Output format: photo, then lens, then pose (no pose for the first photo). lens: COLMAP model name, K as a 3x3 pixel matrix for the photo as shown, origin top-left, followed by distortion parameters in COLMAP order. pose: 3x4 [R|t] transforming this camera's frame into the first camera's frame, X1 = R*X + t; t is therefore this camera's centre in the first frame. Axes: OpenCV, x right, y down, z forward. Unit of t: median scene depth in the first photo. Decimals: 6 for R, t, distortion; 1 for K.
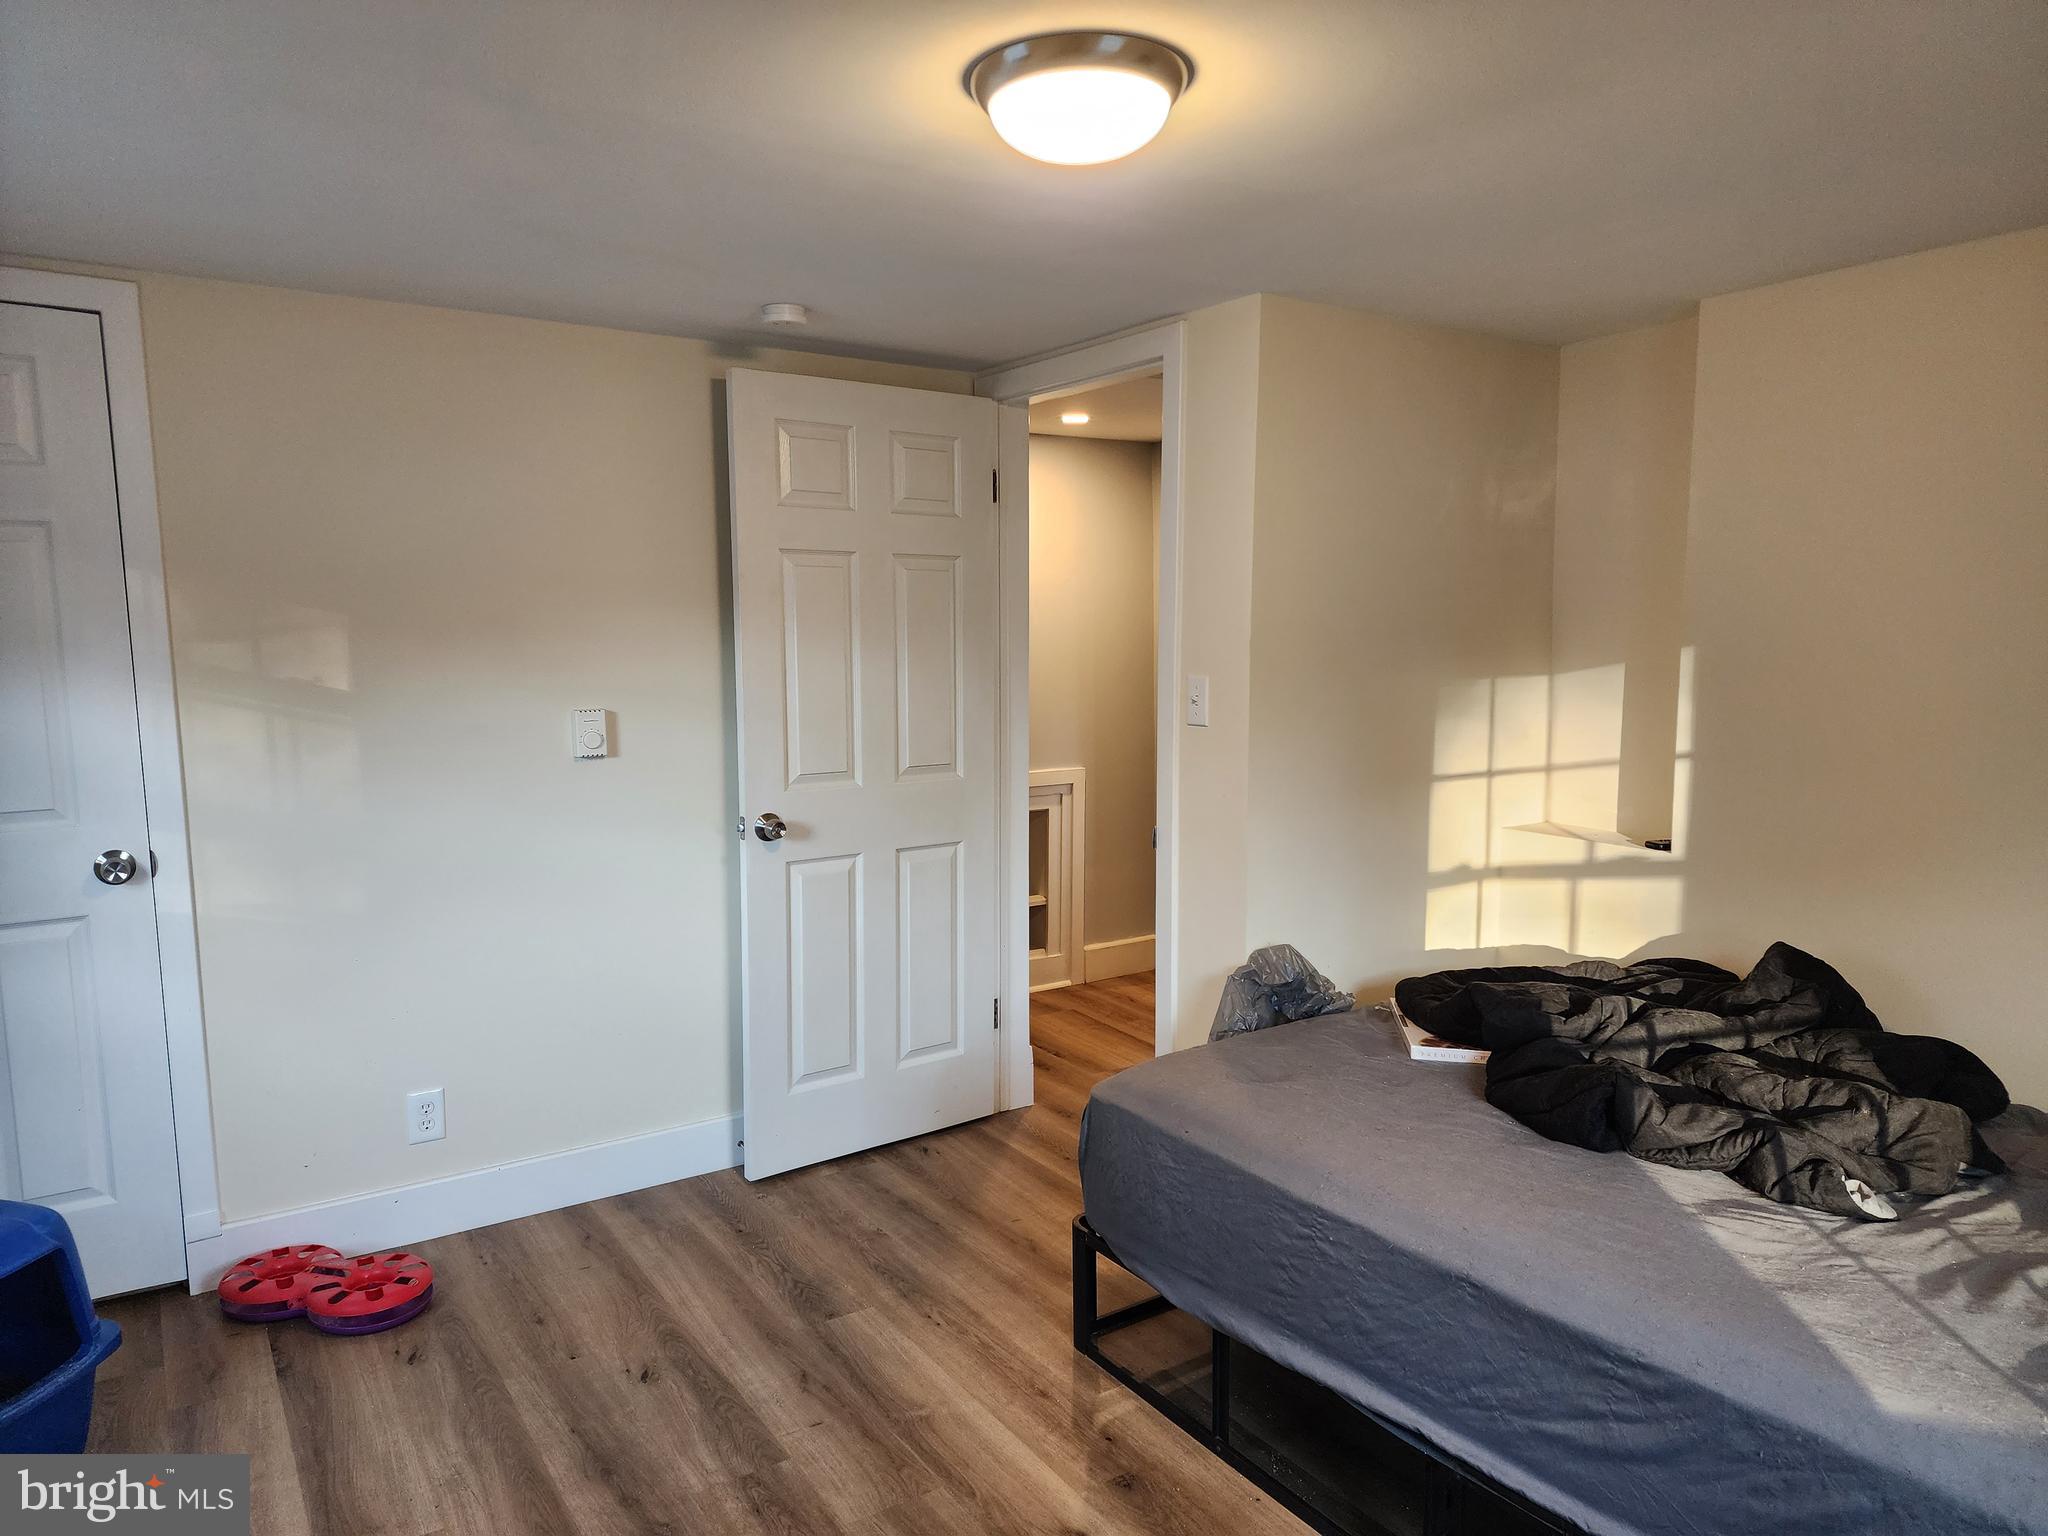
lens RADIAL K [[1372.7, 0, 1024.4], [0, 1372.7, 778.3], [0, 0, 1]] dist [0.091917, -0.098670]
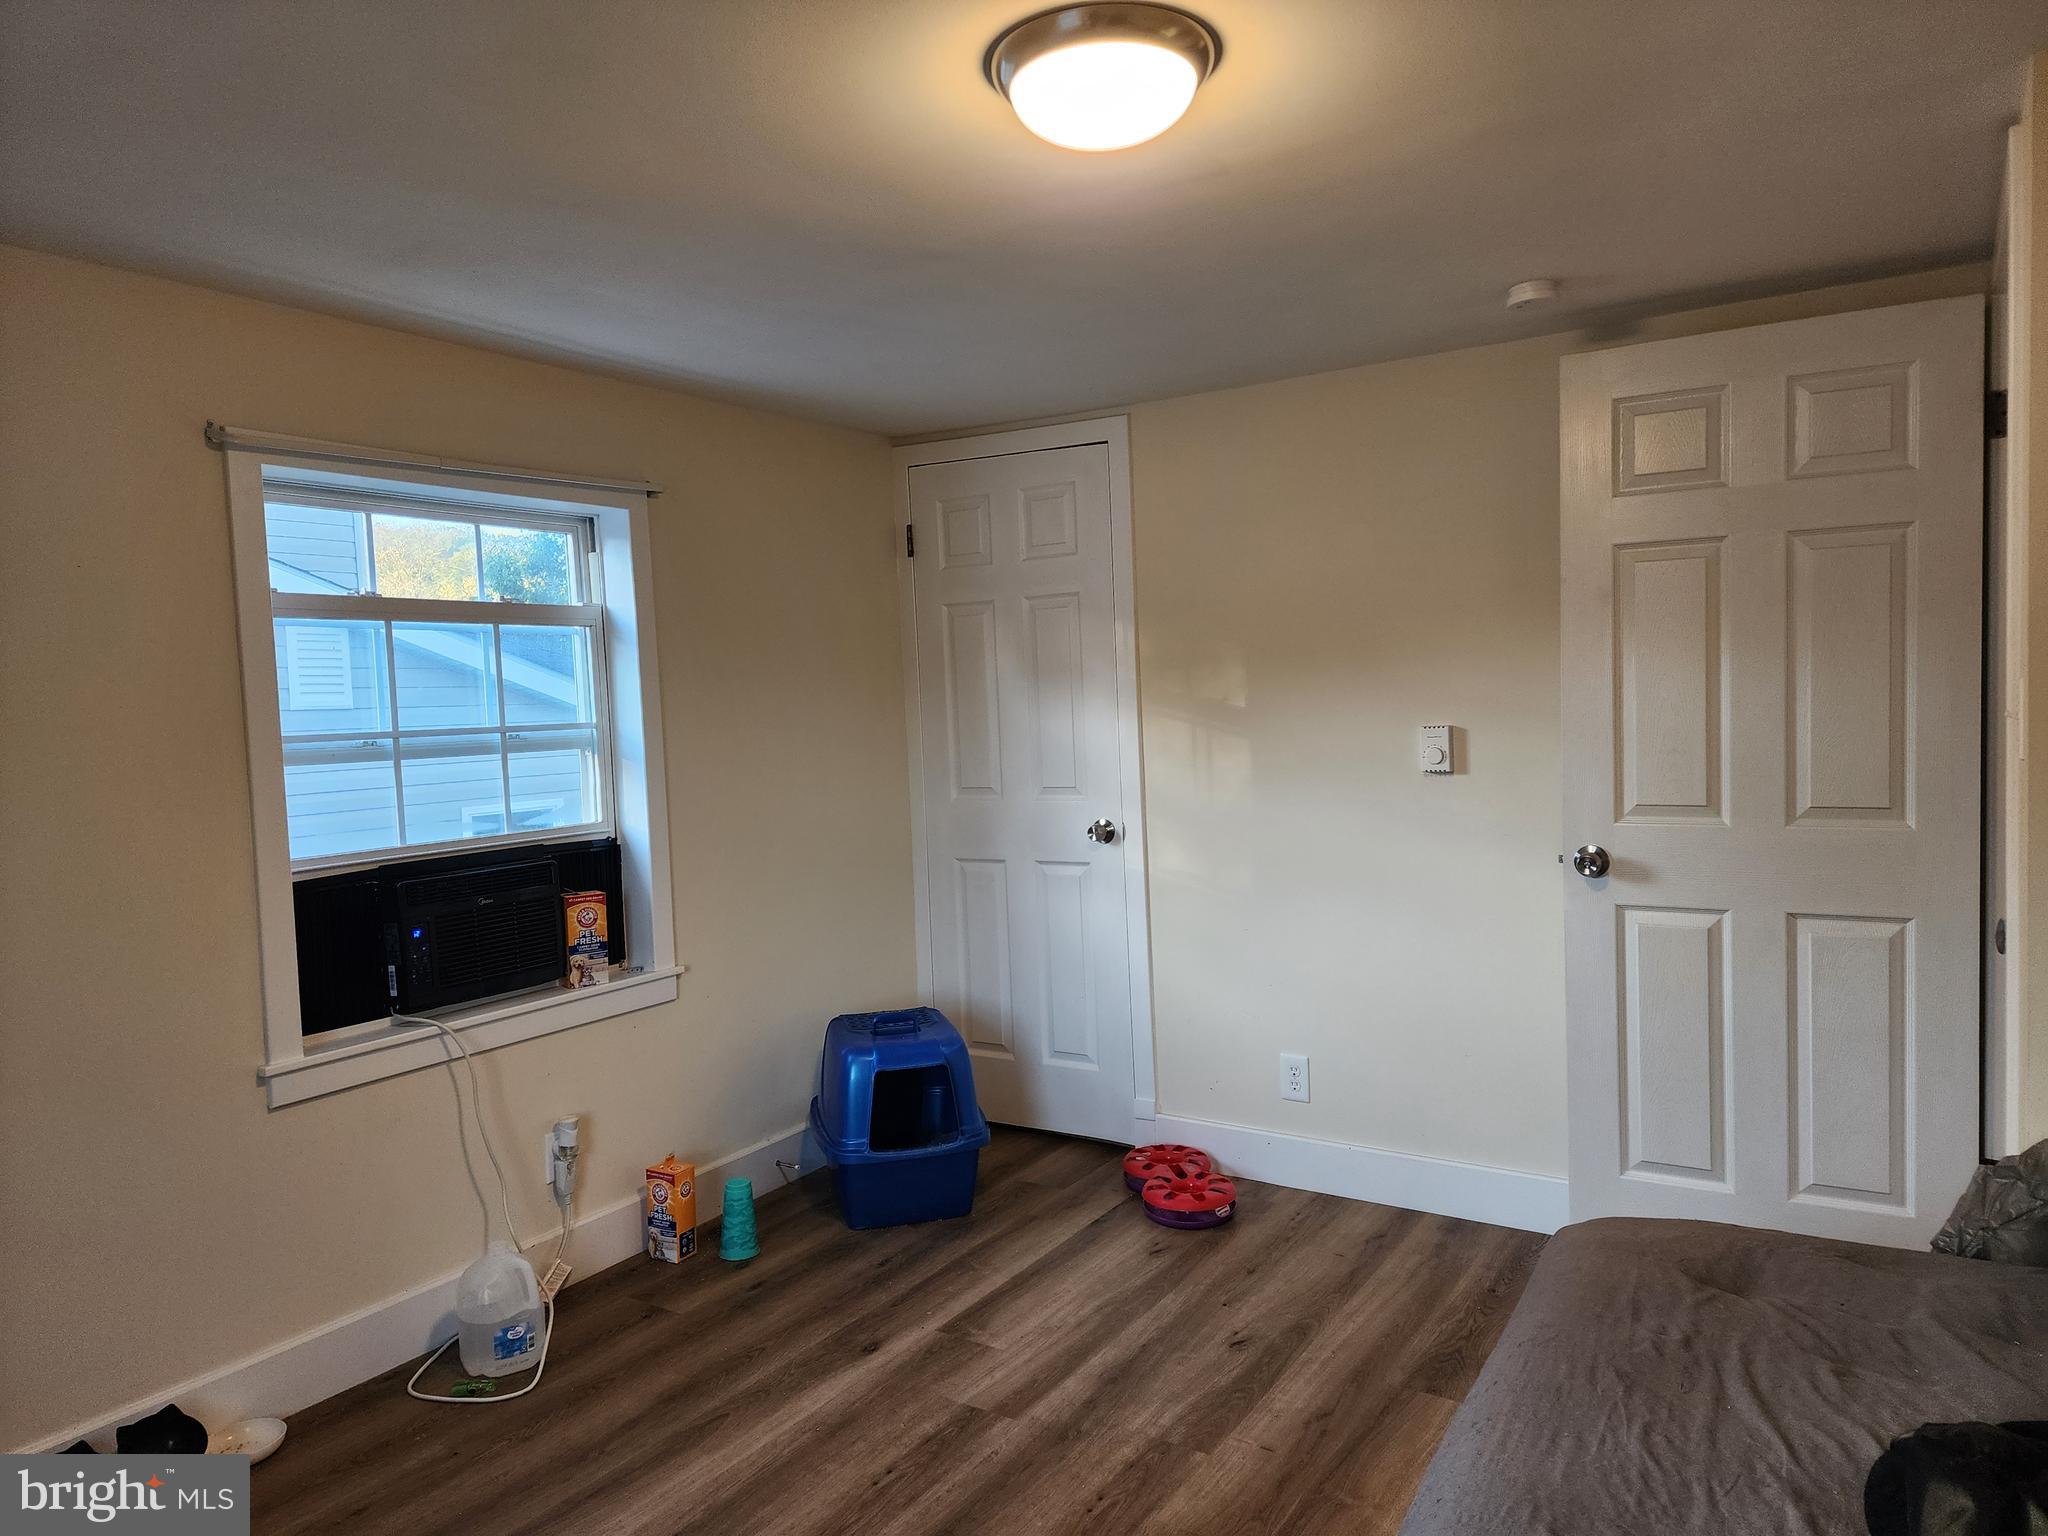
lens RADIAL K [[1354.5, 0, 1015.4], [0, 1354.5, 761.5], [0, 0, 1]] dist [0.075943, -0.075277]
pose [[0.396777, 0.033344, -0.917309, 0.535938], [-0.071713, 0.997412, 0.005236, -0.007238], [0.915109, 0.063706, 0.398141, 0.352368]]
